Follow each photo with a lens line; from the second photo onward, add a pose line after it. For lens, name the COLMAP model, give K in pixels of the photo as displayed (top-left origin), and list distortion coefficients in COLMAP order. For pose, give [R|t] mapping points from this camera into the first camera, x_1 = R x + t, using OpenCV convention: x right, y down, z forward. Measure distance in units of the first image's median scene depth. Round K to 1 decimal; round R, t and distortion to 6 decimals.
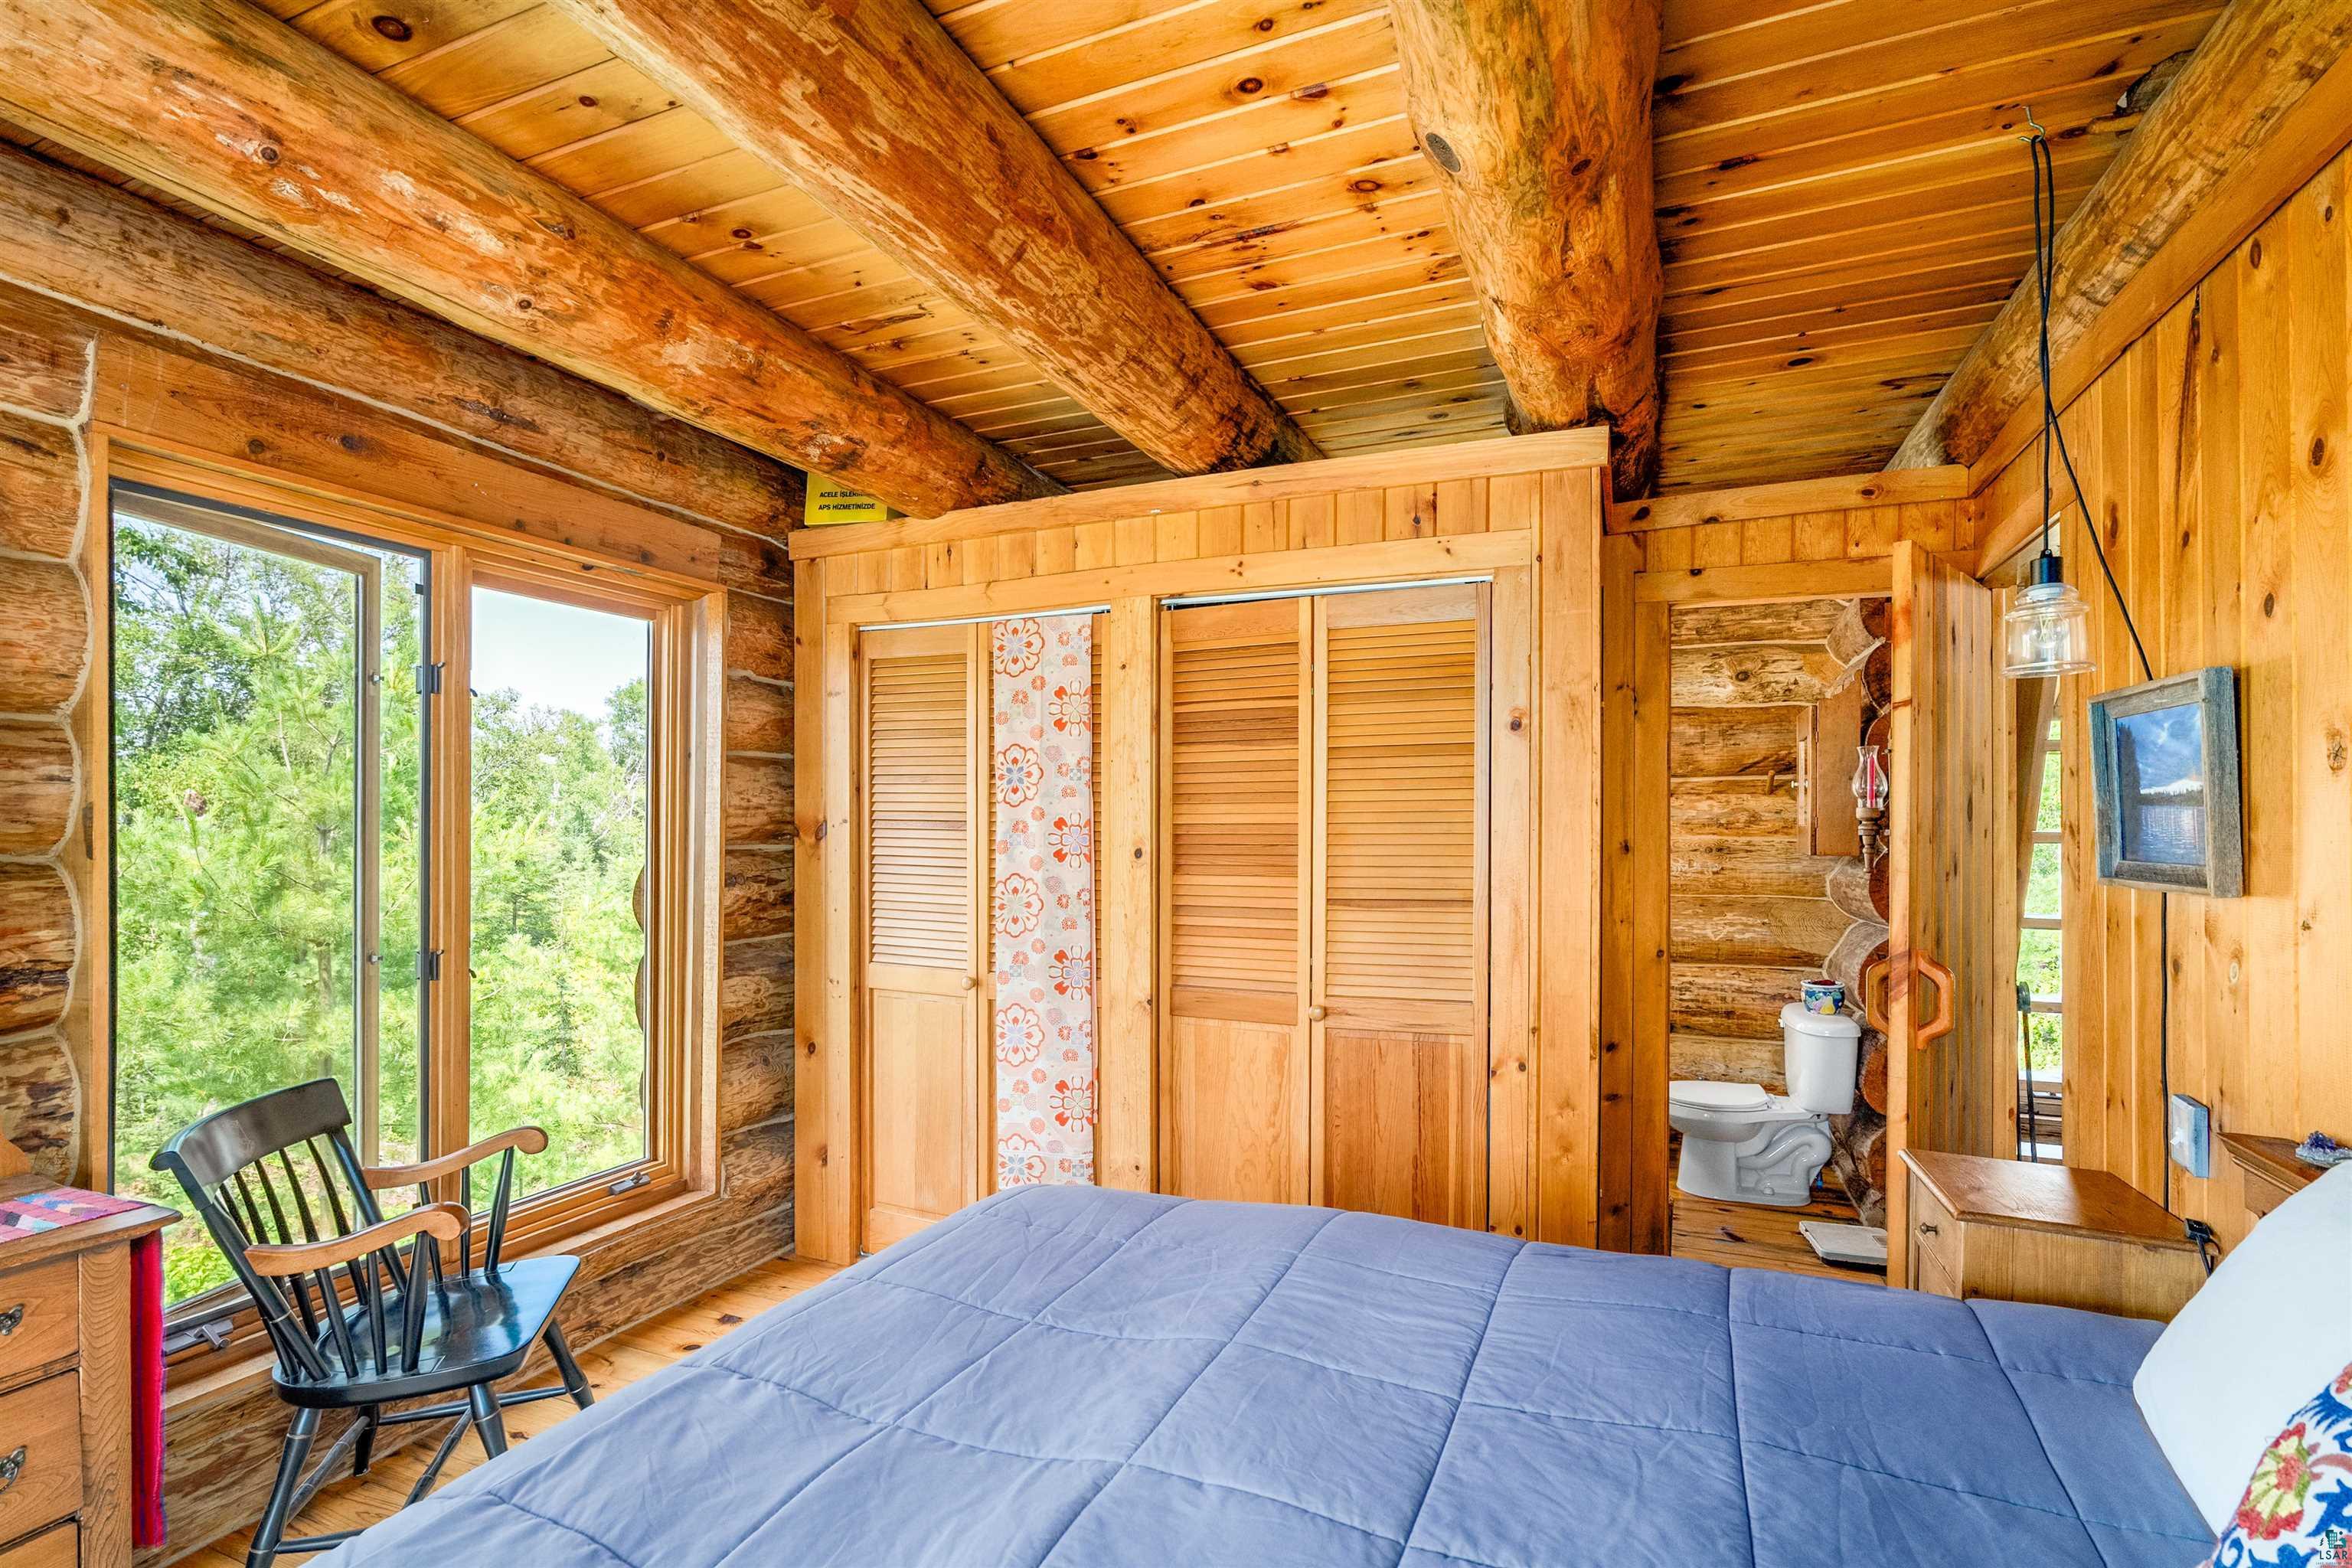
lens RADIAL K [[1077.4, 0, 1180.6], [0, 1077.4, 826.1], [0, 0, 1]] dist [-0.002058, -0.000124]
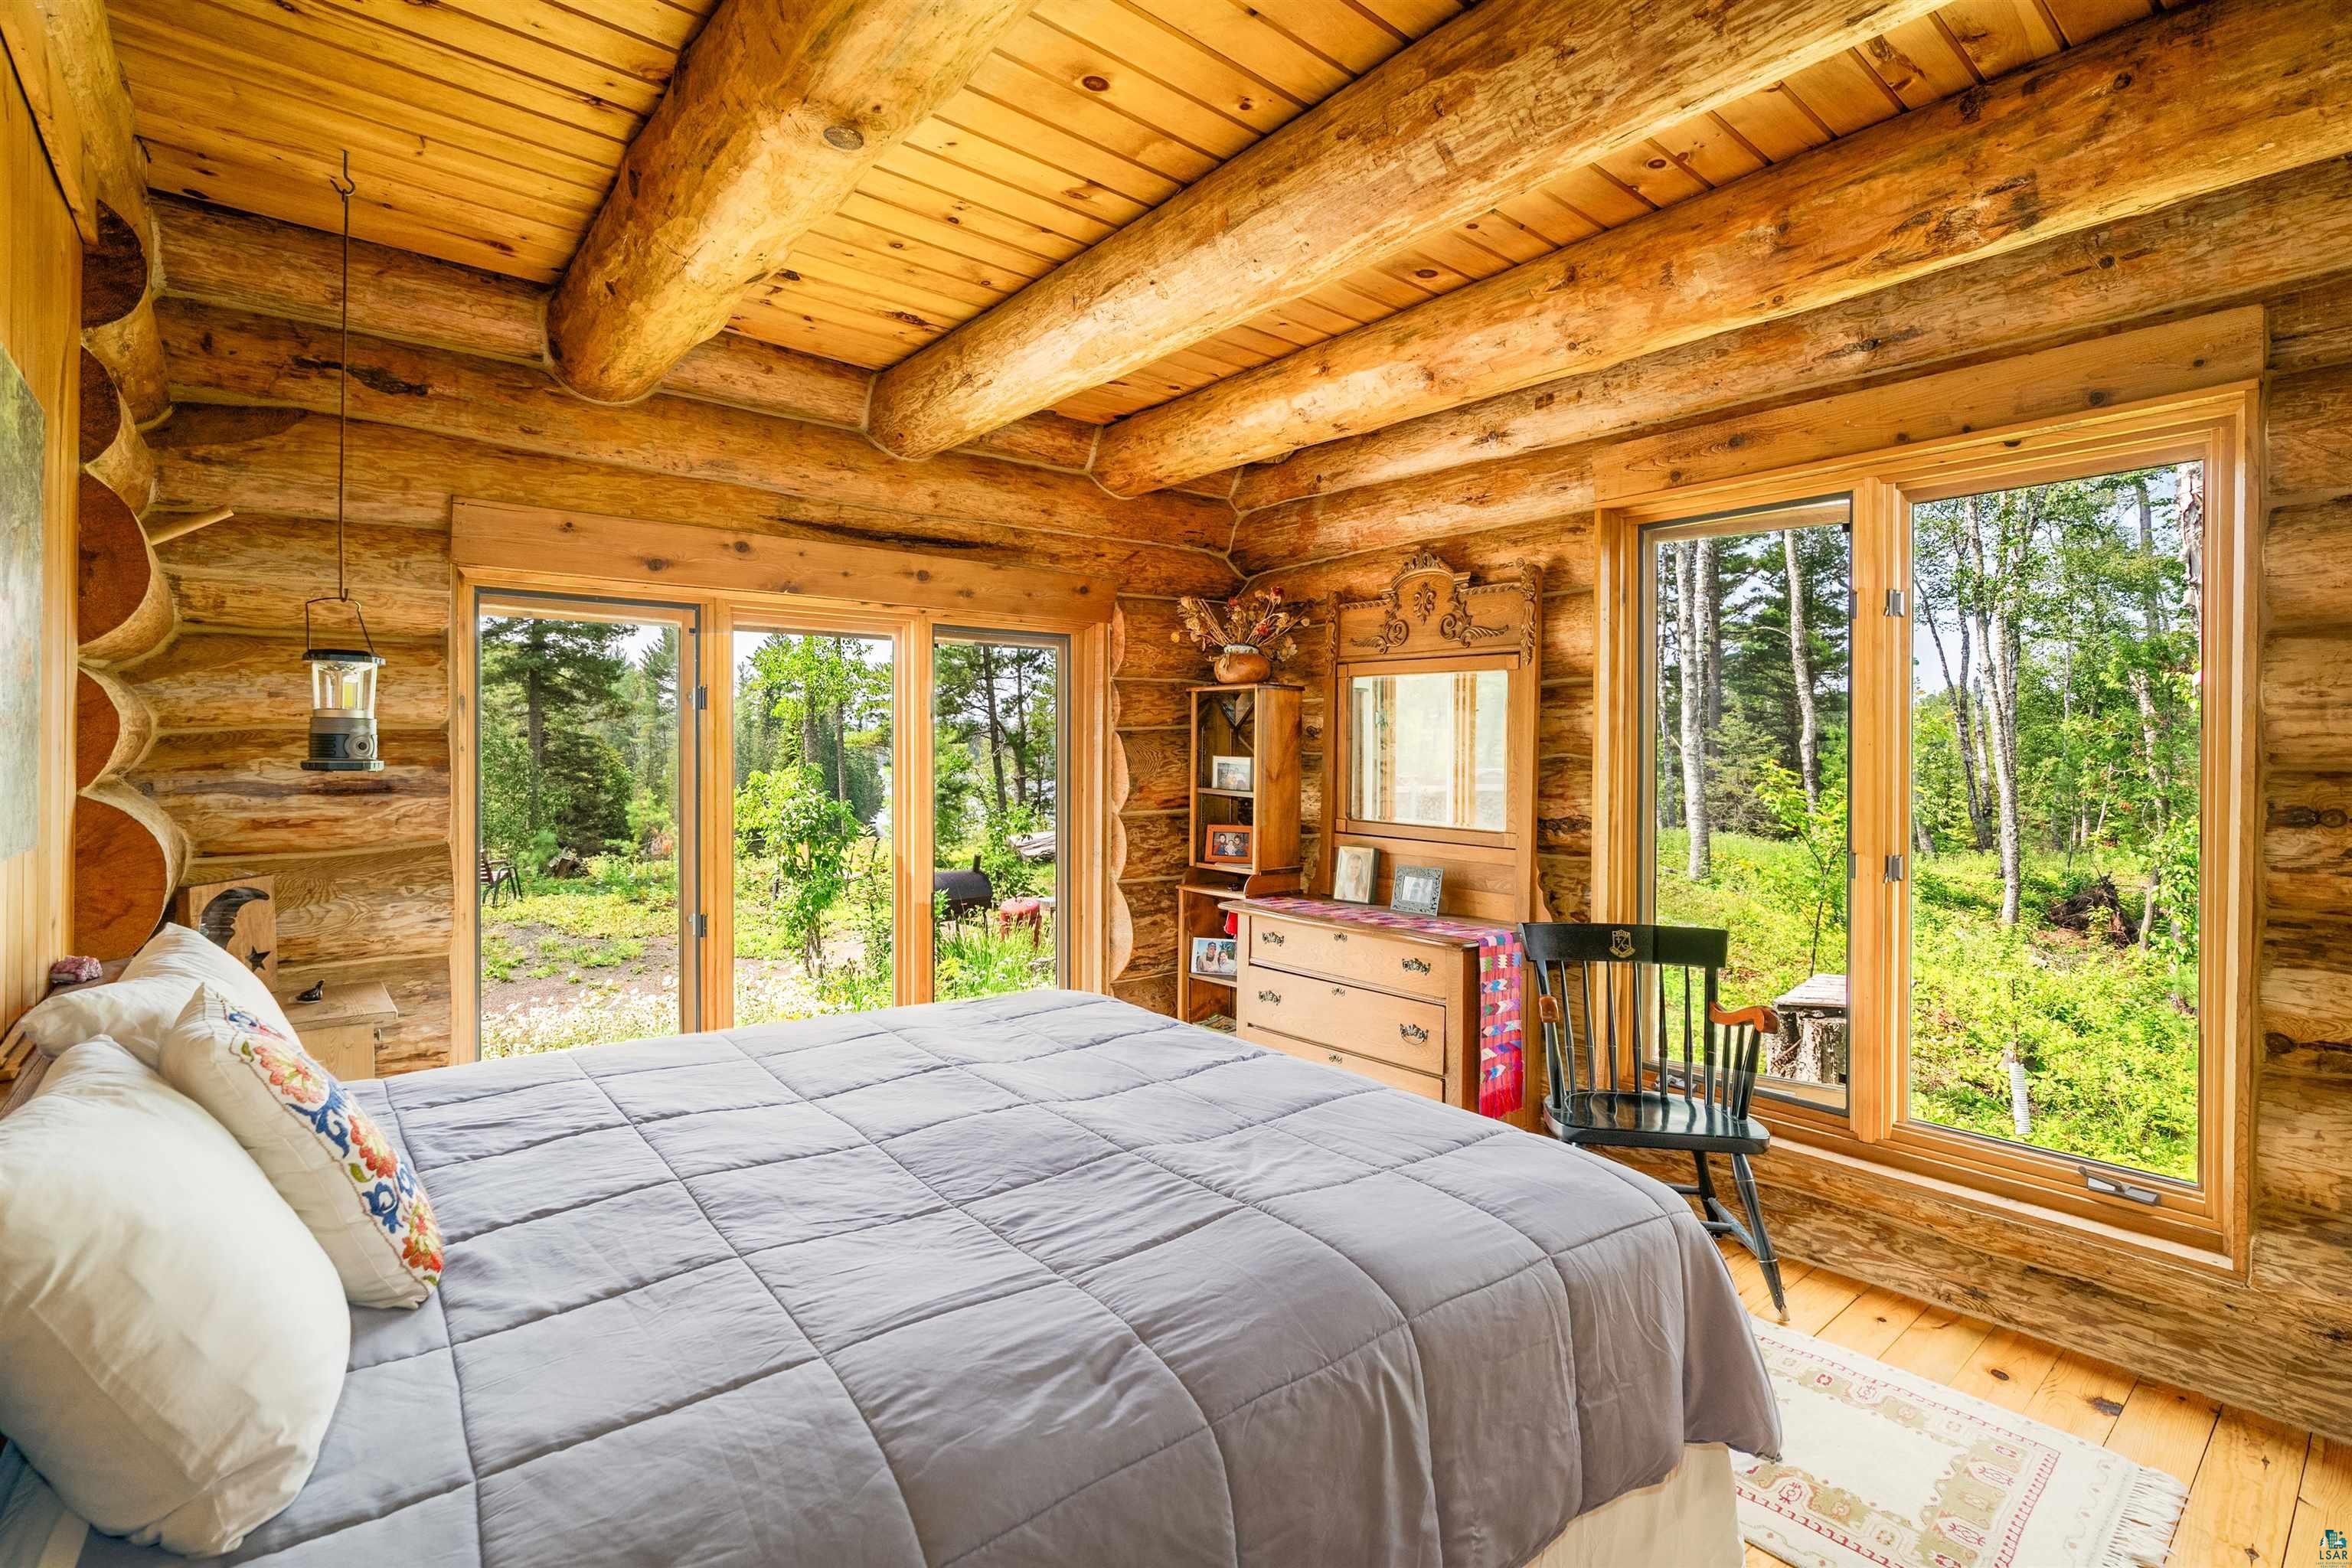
lens RADIAL K [[1077.4, 0, 1174.8], [0, 1077.4, 760.1], [0, 0, 1]] dist [-0.002058, -0.000124]
pose [[-0.459374, 0.006597, -0.888219, 0.584602], [-0.001172, 0.999967, 0.008033, 0.011939], [0.888242, 0.004731, -0.459351, 0.860248]]
